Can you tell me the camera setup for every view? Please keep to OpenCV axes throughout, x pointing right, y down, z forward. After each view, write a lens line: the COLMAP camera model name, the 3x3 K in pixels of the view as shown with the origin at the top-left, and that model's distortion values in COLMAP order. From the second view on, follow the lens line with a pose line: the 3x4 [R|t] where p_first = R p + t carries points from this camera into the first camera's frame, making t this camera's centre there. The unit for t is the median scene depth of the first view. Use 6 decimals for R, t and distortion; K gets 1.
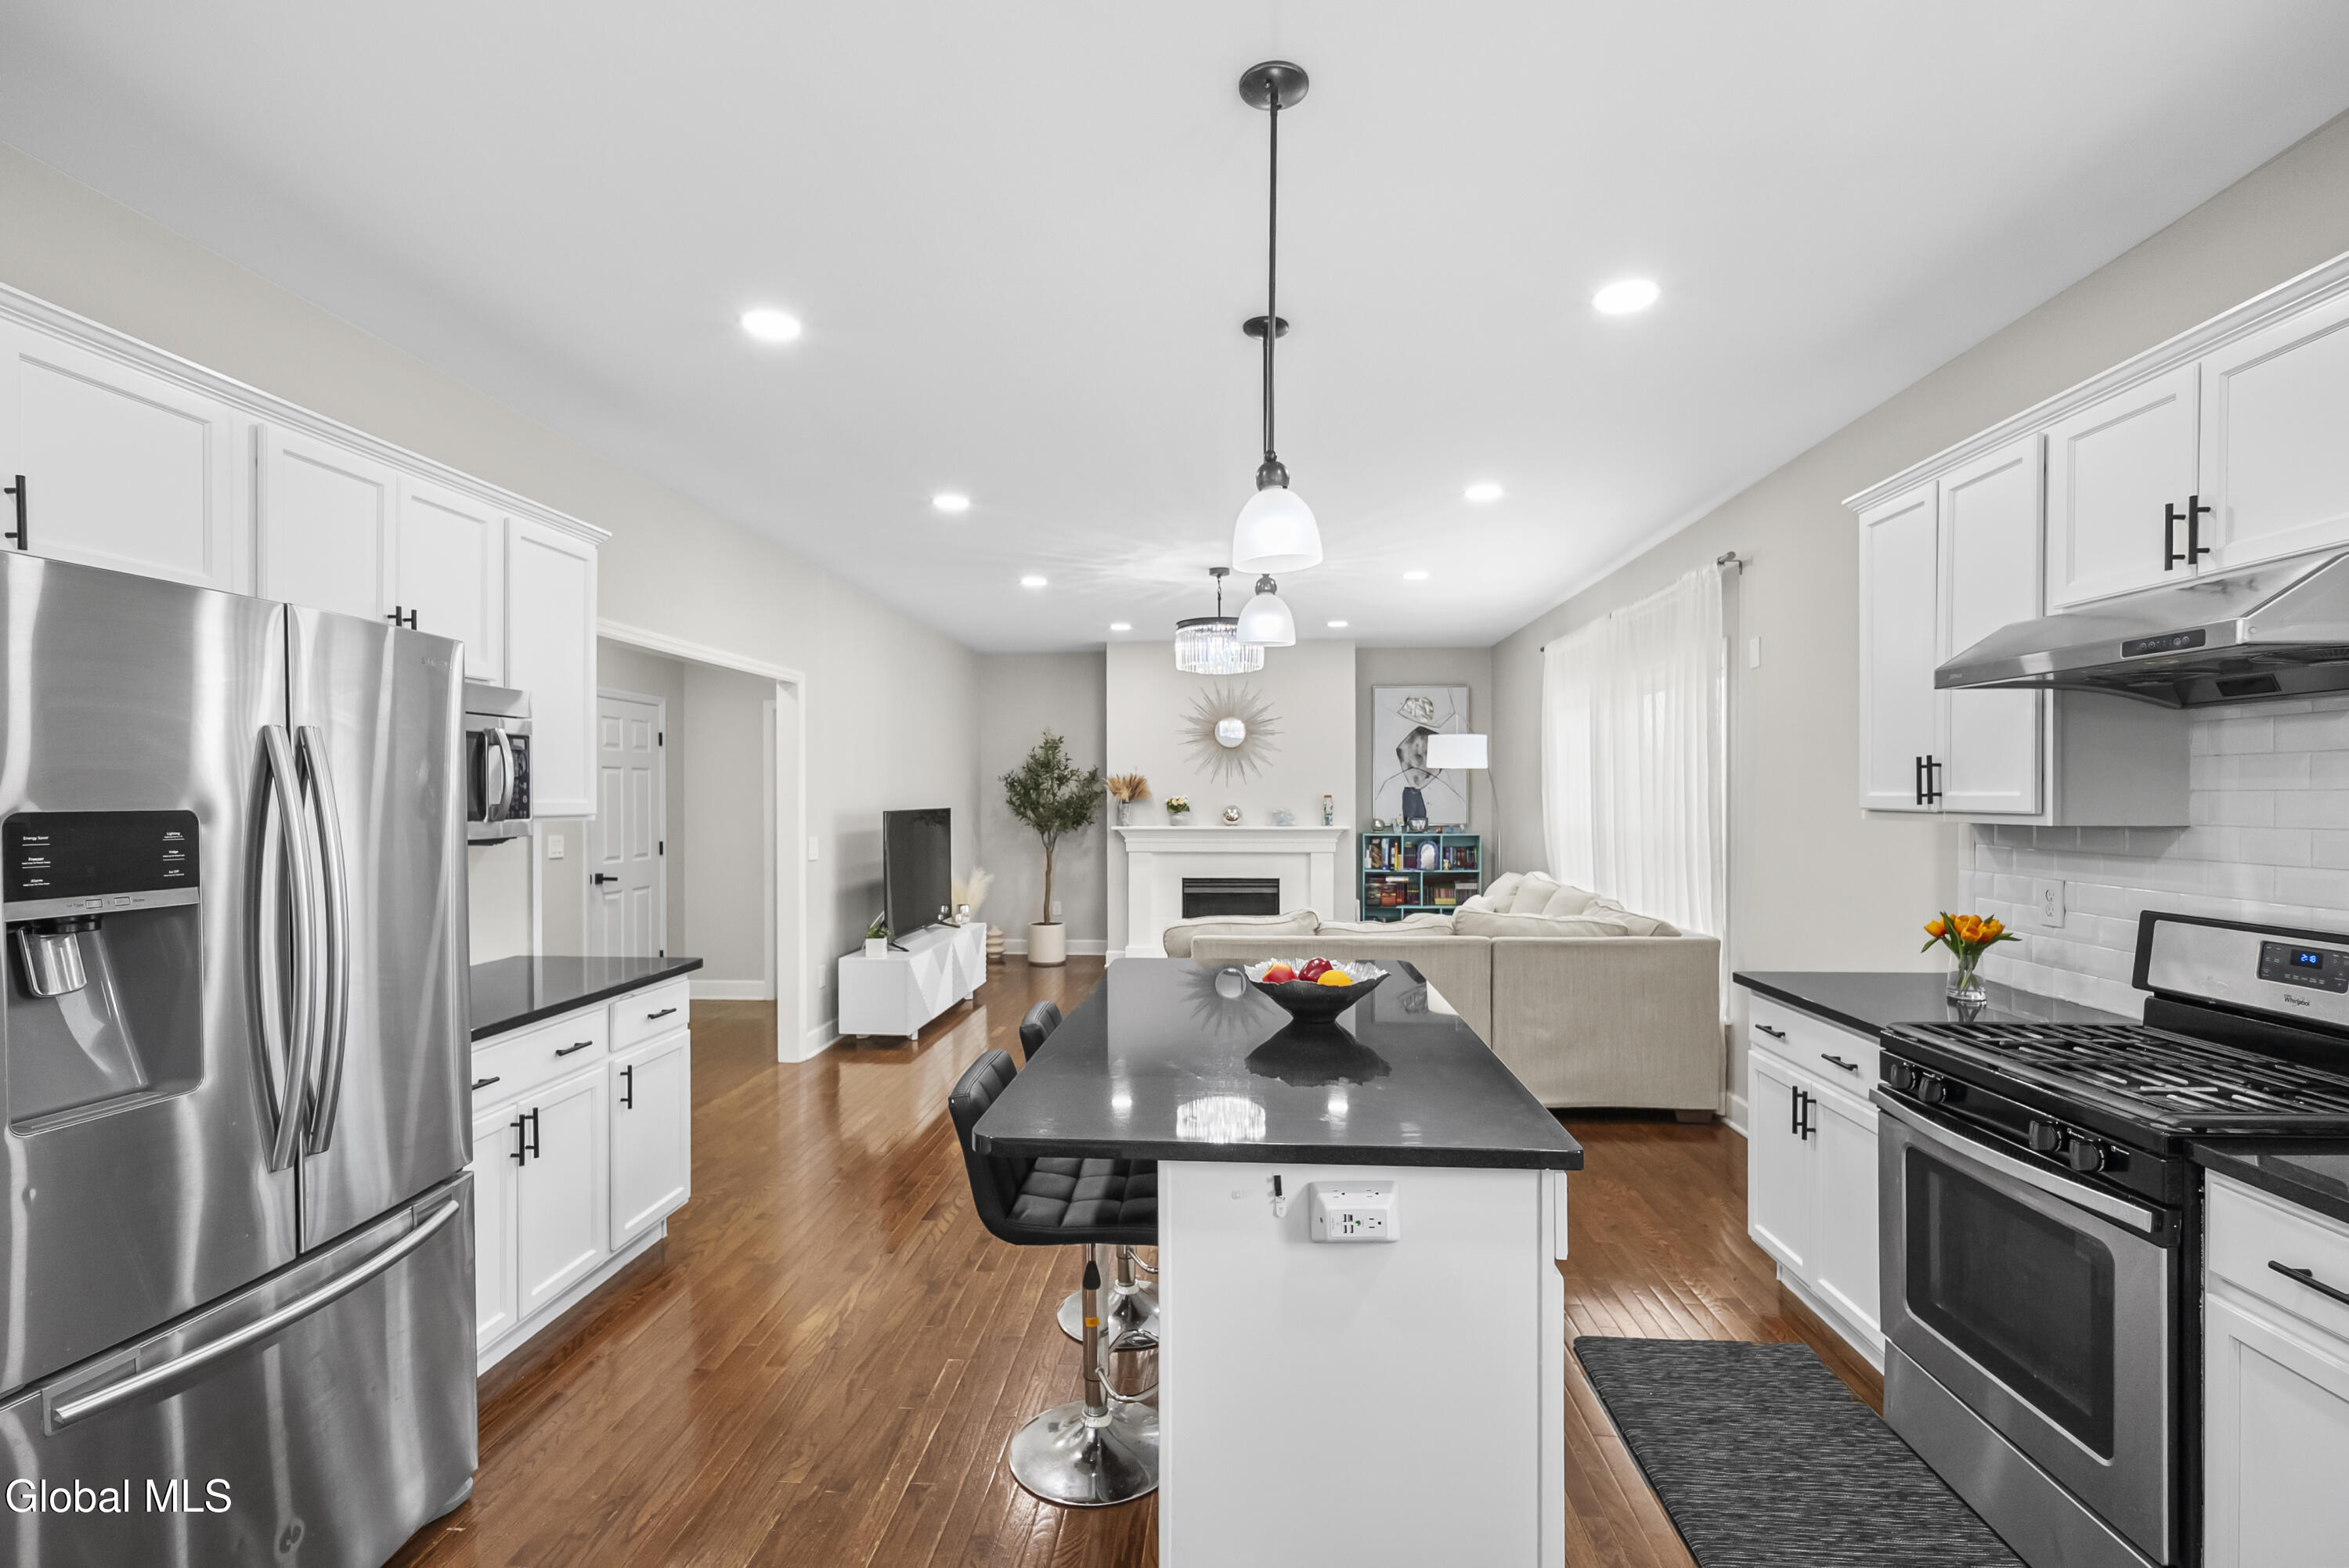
lens RADIAL K [[1062.9, 0, 1183.1], [0, 1062.9, 797.6], [0, 0, 1]] dist [0.000629, 0.000257]
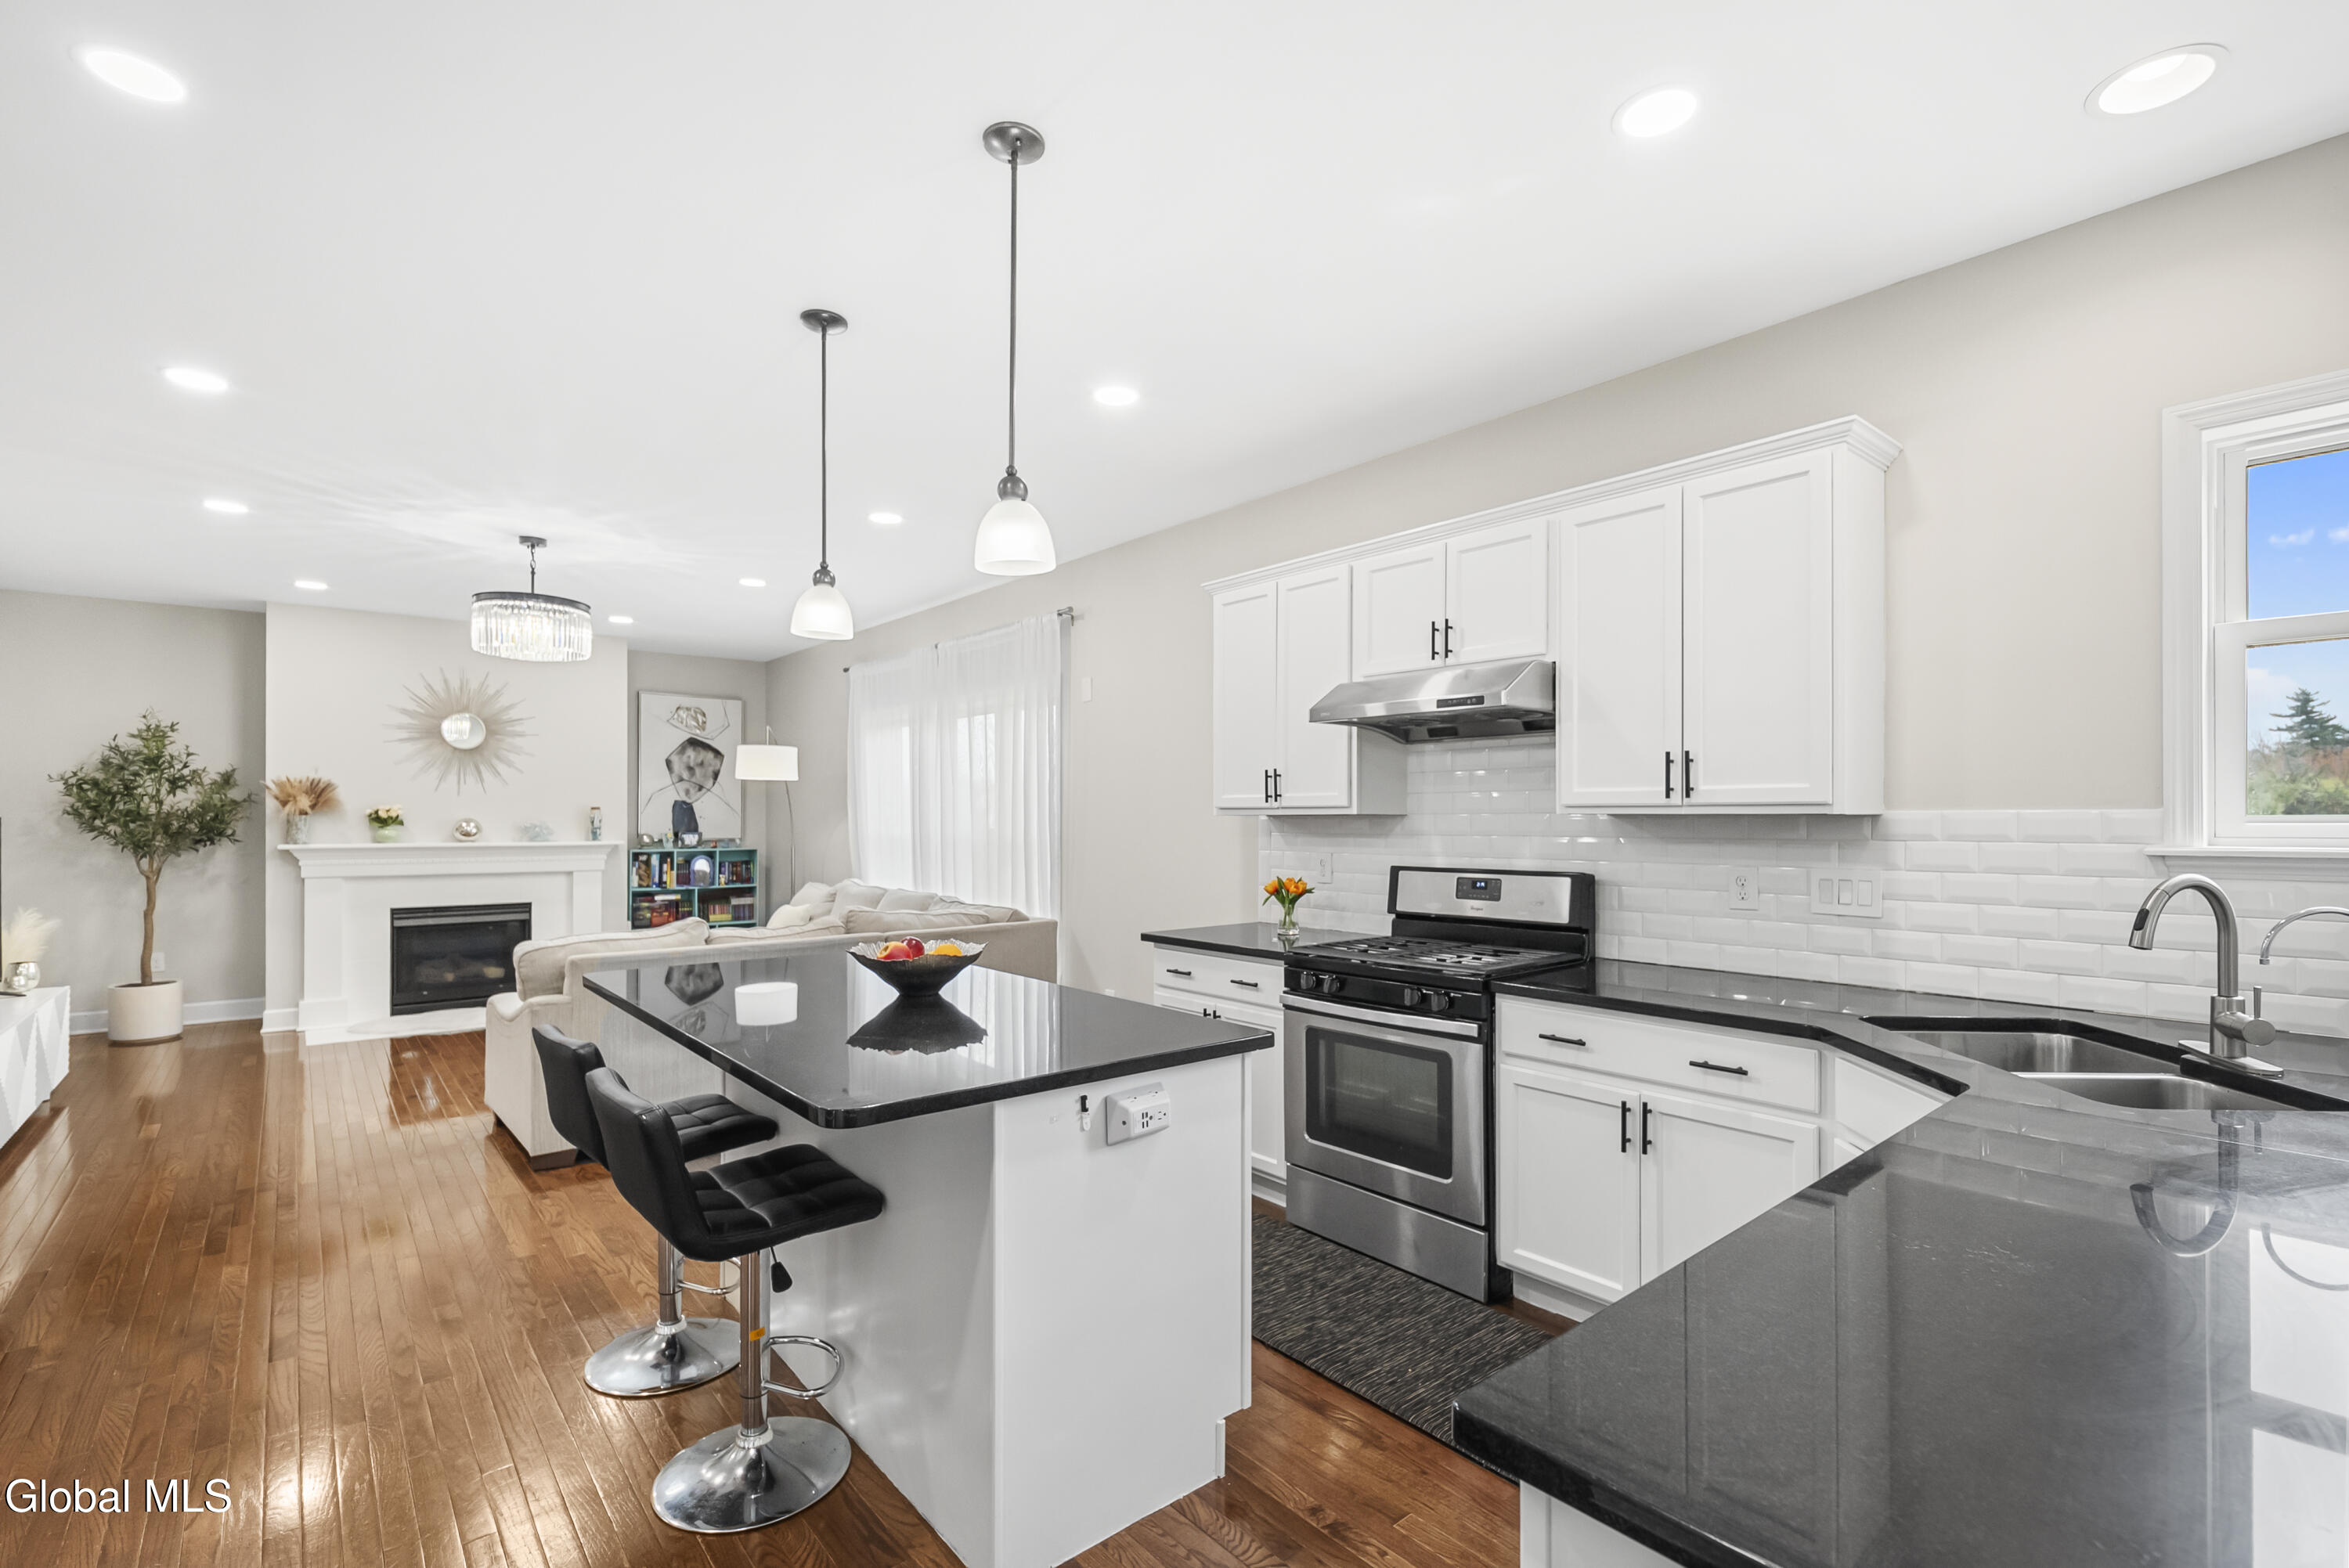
lens RADIAL K [[1041.1, 0, 1176.0], [0, 1041.1, 815.2], [0, 0, 1]] dist [0.001741, -0.000443]
pose [[0.720846, 0.005687, 0.693072, -0.120474], [-0.000713, 0.999972, -0.007463, 0.010840], [-0.693095, 0.004885, 0.720830, 0.020018]]
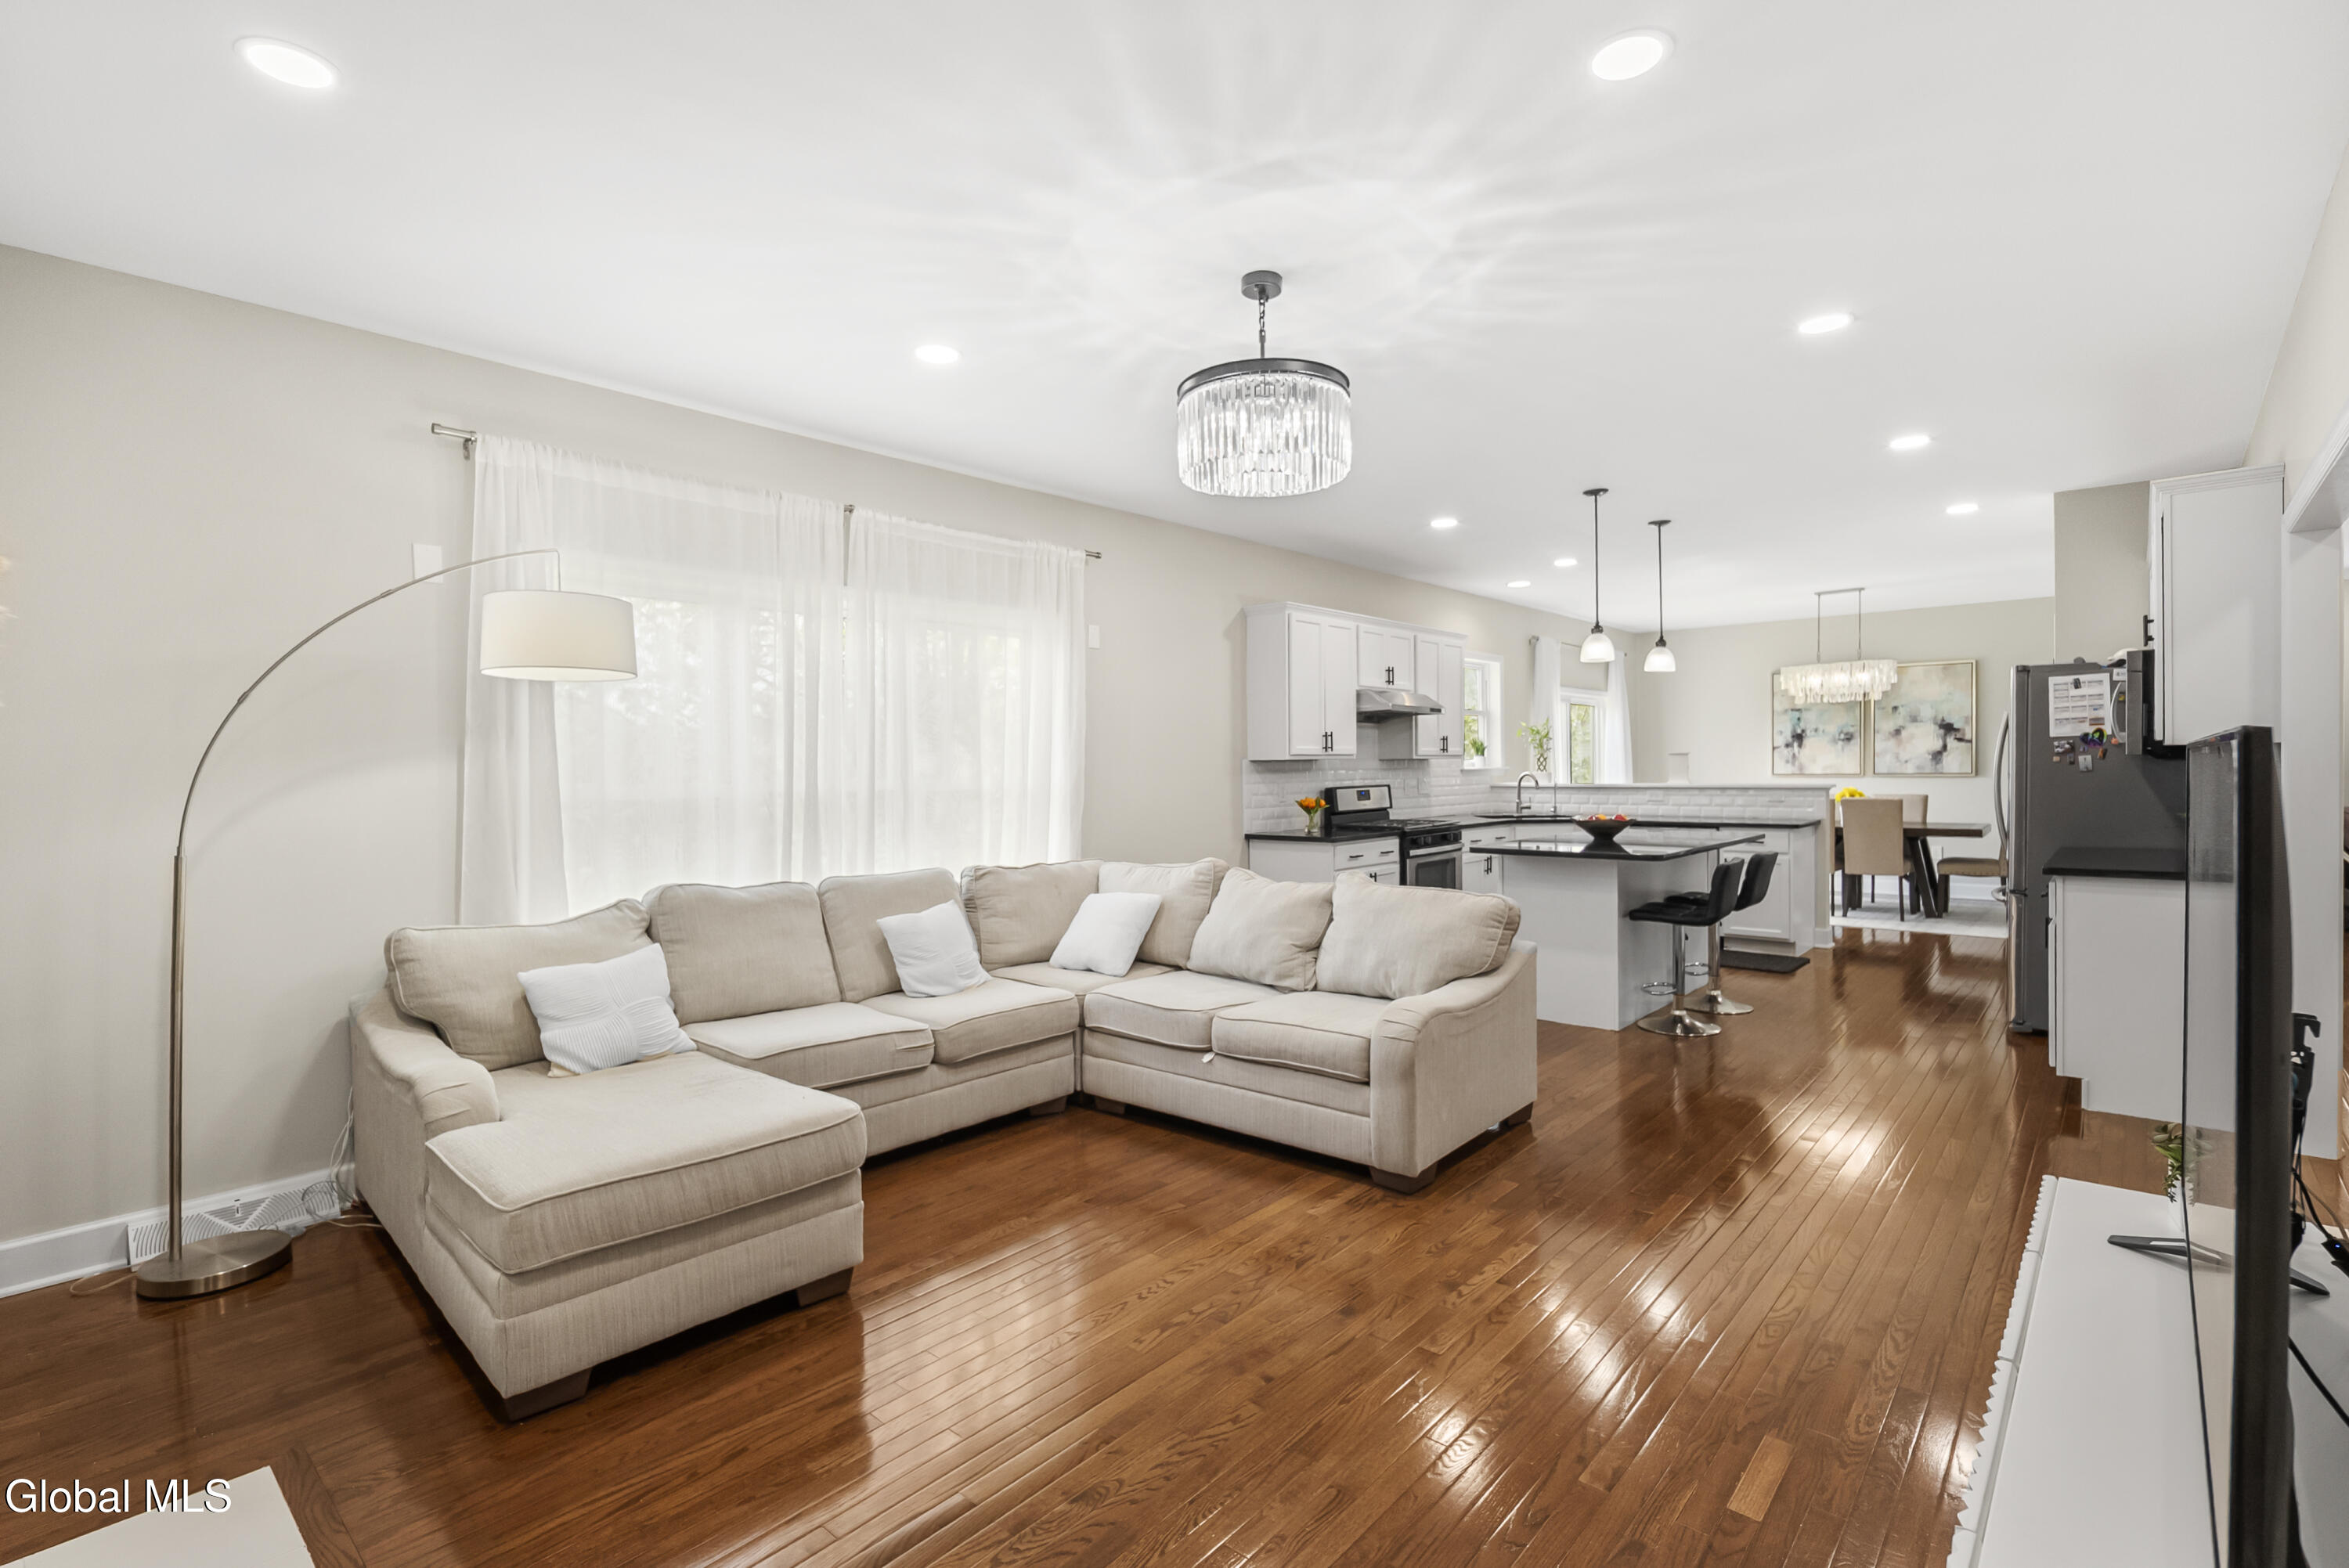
lens RADIAL K [[1083.5, 0, 1189.8], [0, 1083.5, 781.6], [0, 0, 1]] dist [0.000457, 0.000264]
pose [[-0.792830, 0.004000, 0.609429, -0.172925], [0.016536, 0.999751, 0.014950, 0.010044], [-0.609218, 0.021930, -0.792700, 0.987066]]
